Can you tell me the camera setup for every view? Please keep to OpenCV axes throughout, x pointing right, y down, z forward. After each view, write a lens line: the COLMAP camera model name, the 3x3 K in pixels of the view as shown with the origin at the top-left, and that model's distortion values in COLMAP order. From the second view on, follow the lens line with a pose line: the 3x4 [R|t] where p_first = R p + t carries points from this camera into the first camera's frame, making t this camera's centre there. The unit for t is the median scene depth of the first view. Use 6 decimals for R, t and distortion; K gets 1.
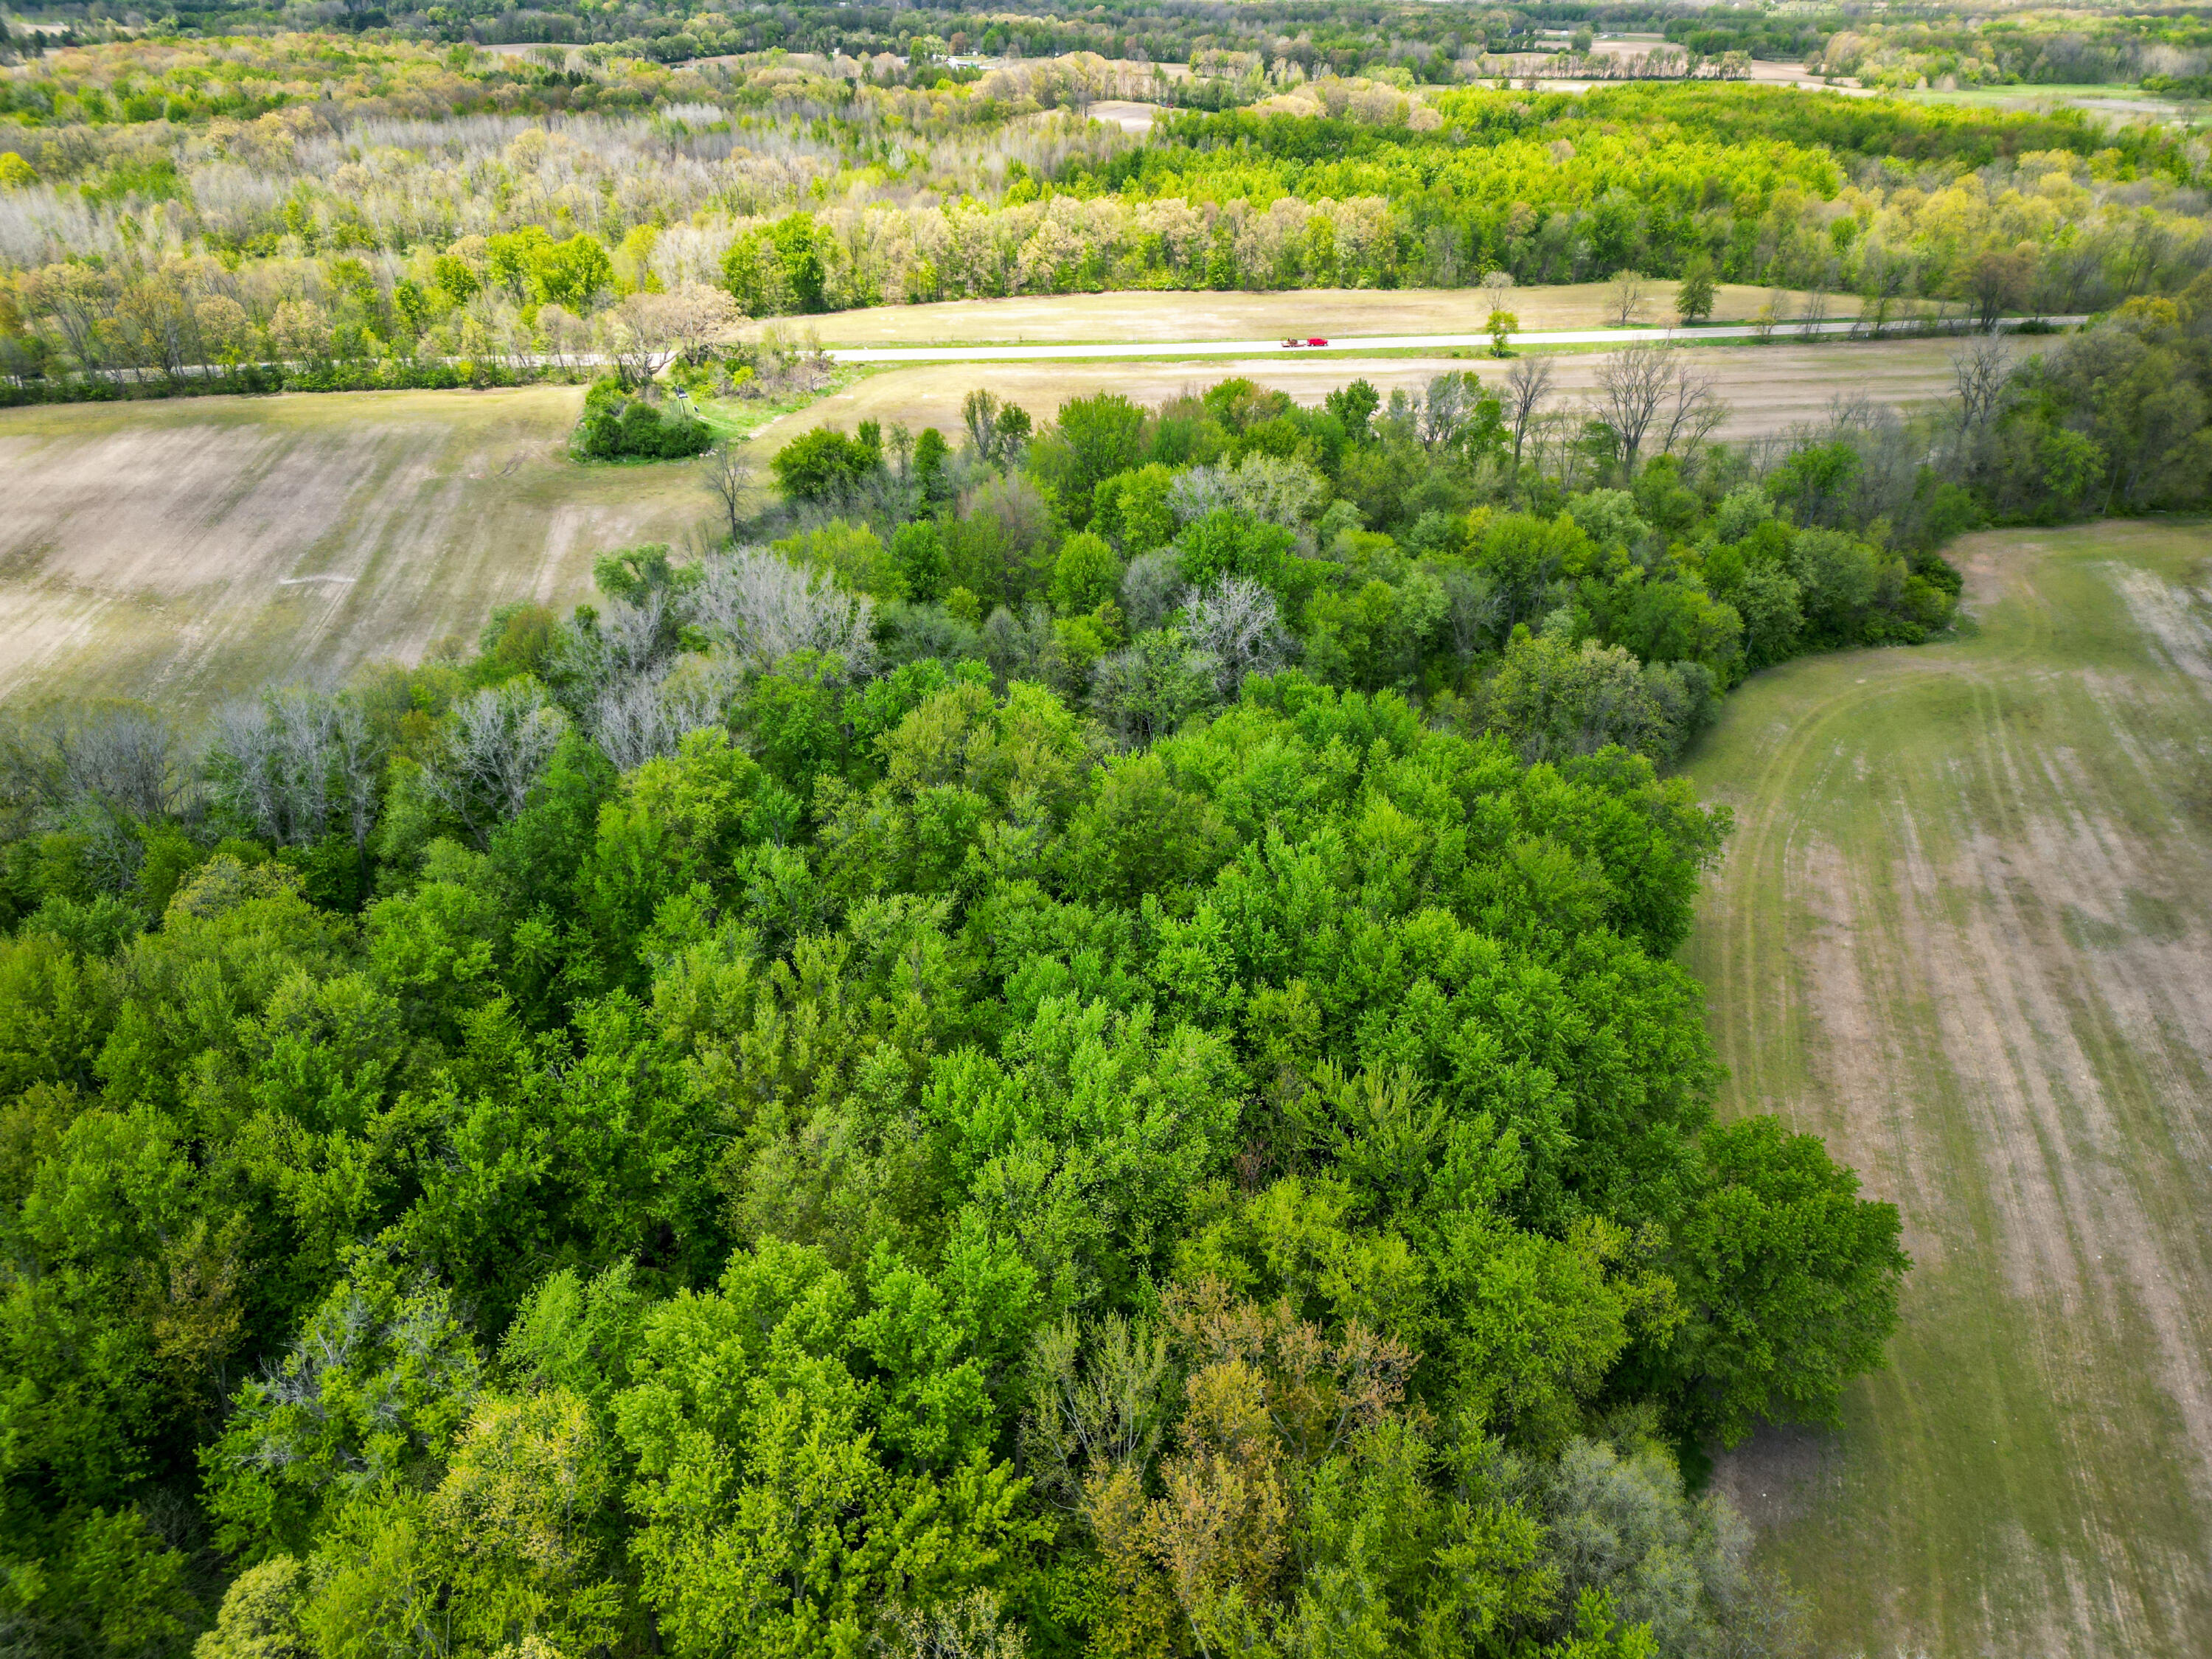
lens RADIAL K [[1528.8, 0, 1106.0], [0, 1528.8, 829.5], [0, 0, 1]] dist [0.047453, -0.048632]
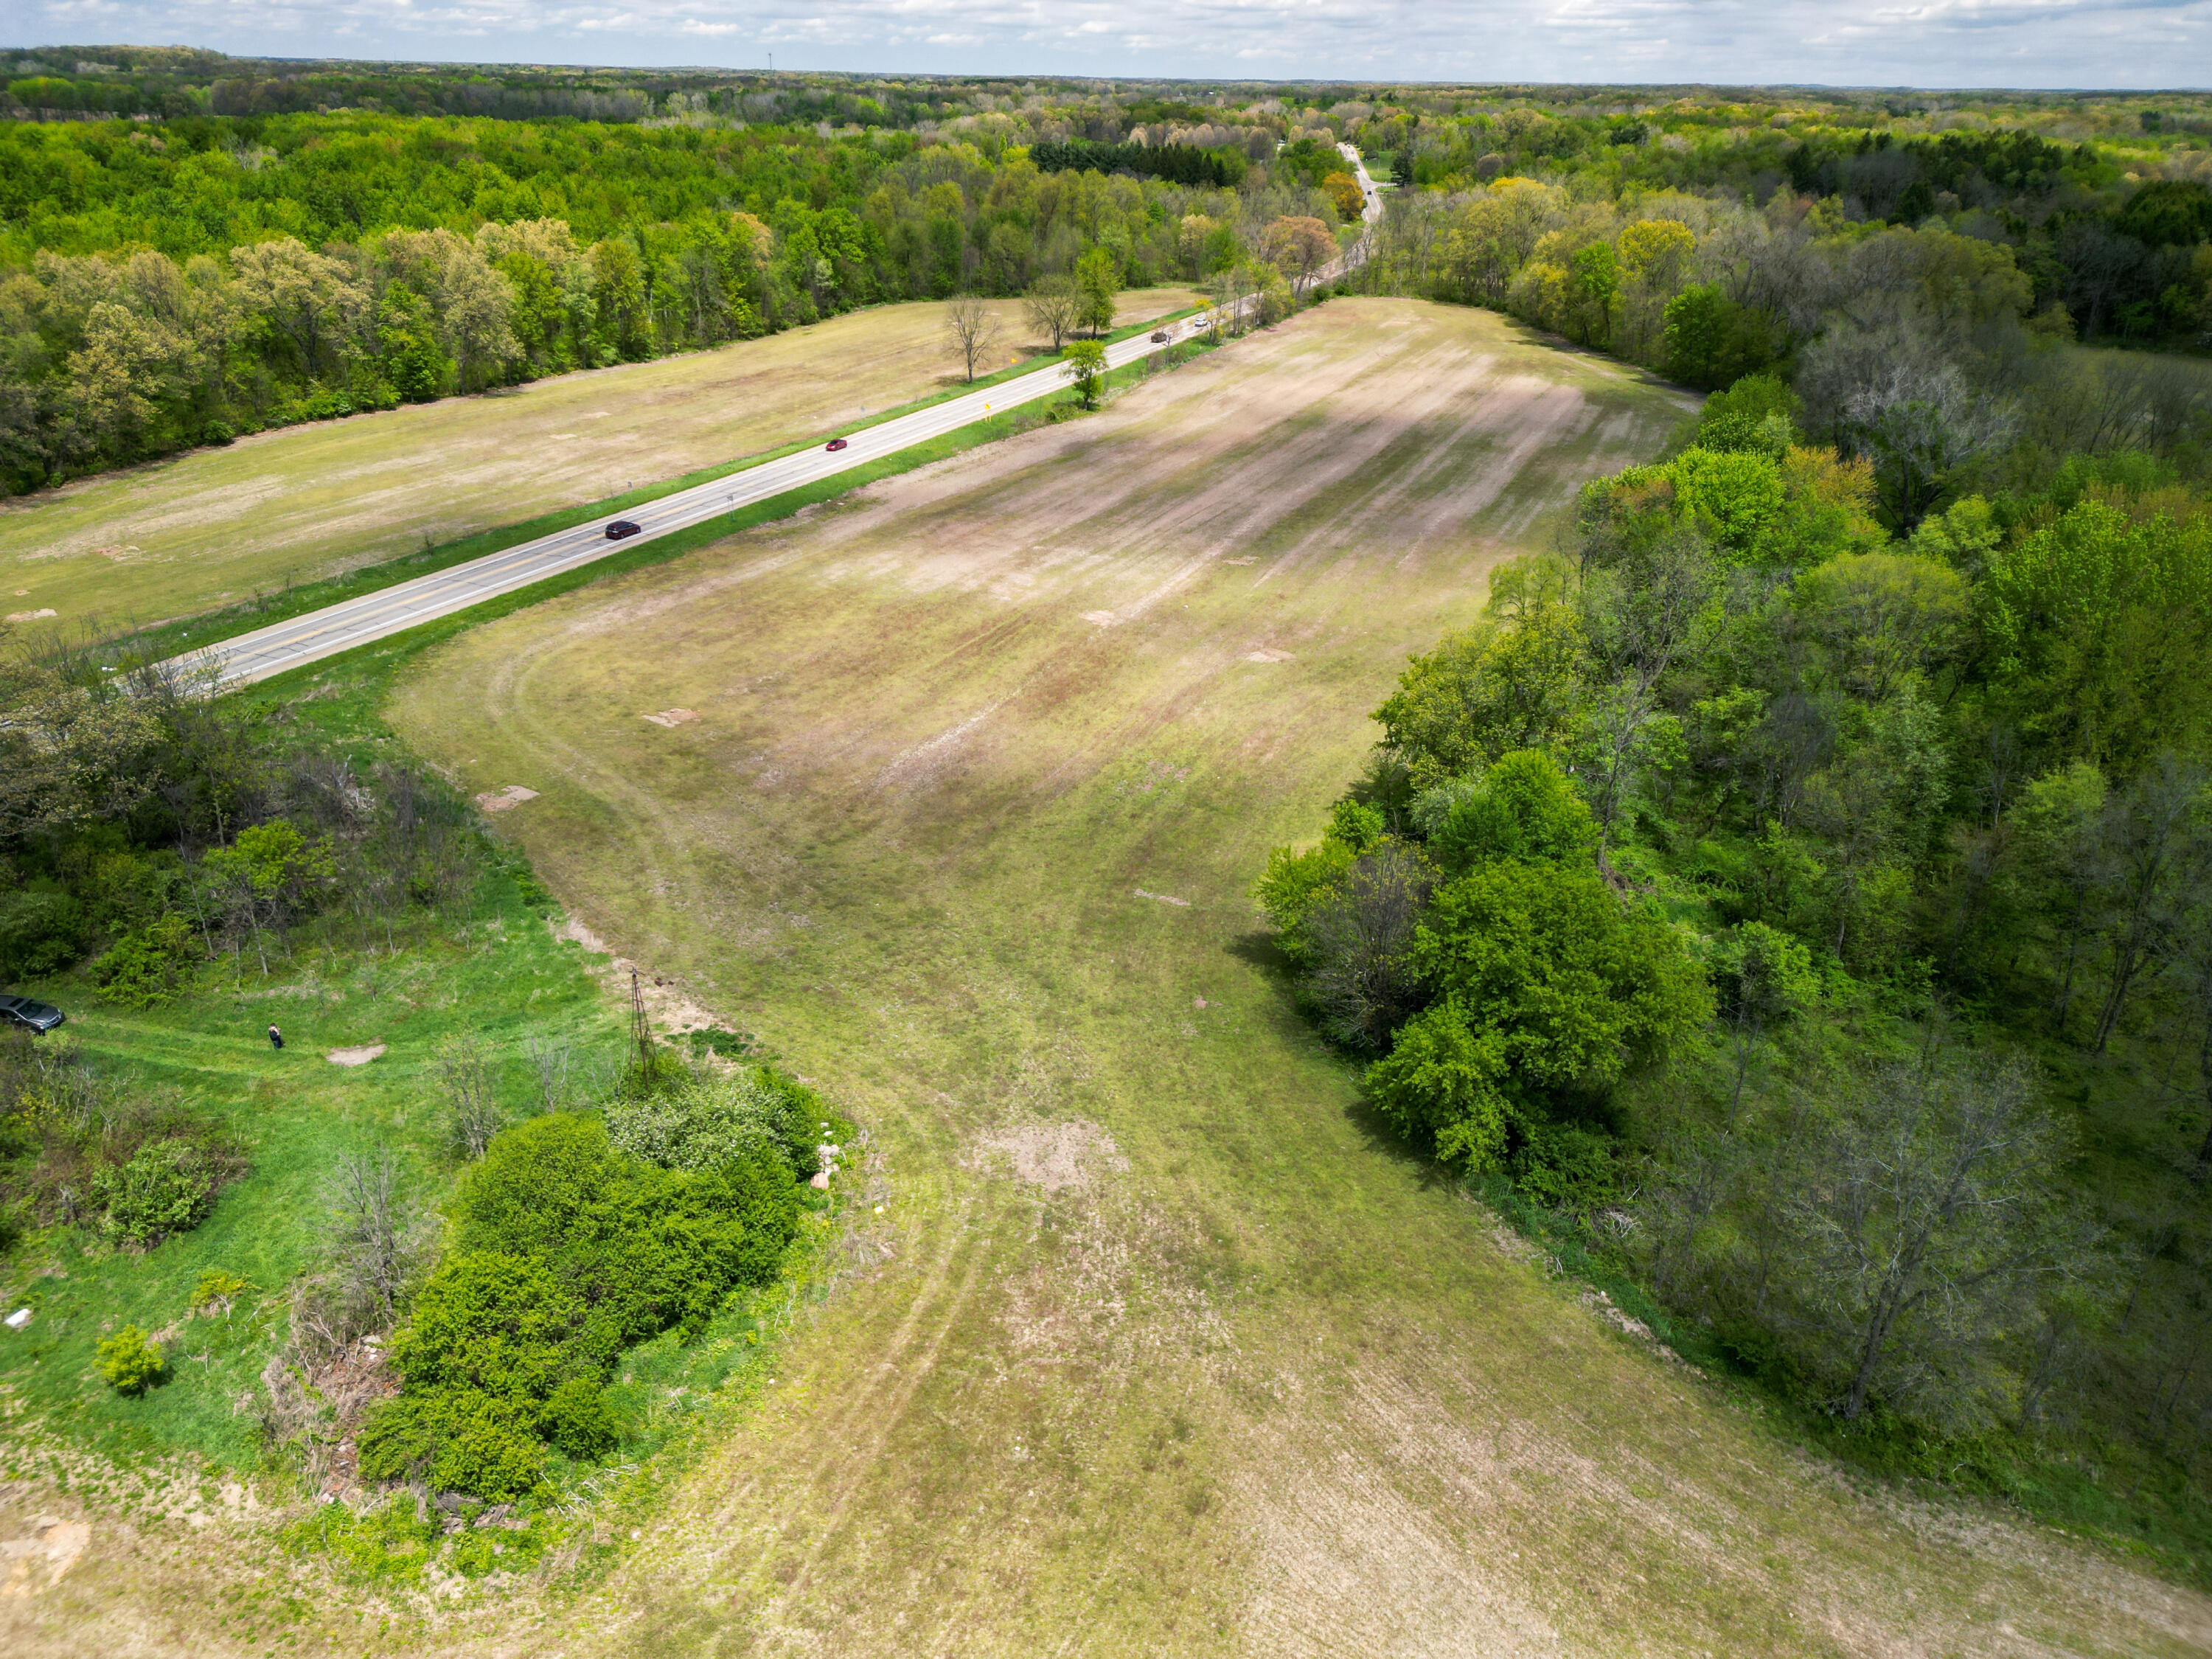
lens RADIAL K [[1531.9, 0, 1106.0], [0, 1531.9, 829.5], [0, 0, 1]] dist [0.085700, -0.058276]
pose [[0.563704, -0.367589, 0.739673, -0.254591], [0.401910, 0.904418, 0.143166, -0.198647], [-0.721599, 0.216579, 0.657562, 0.503309]]
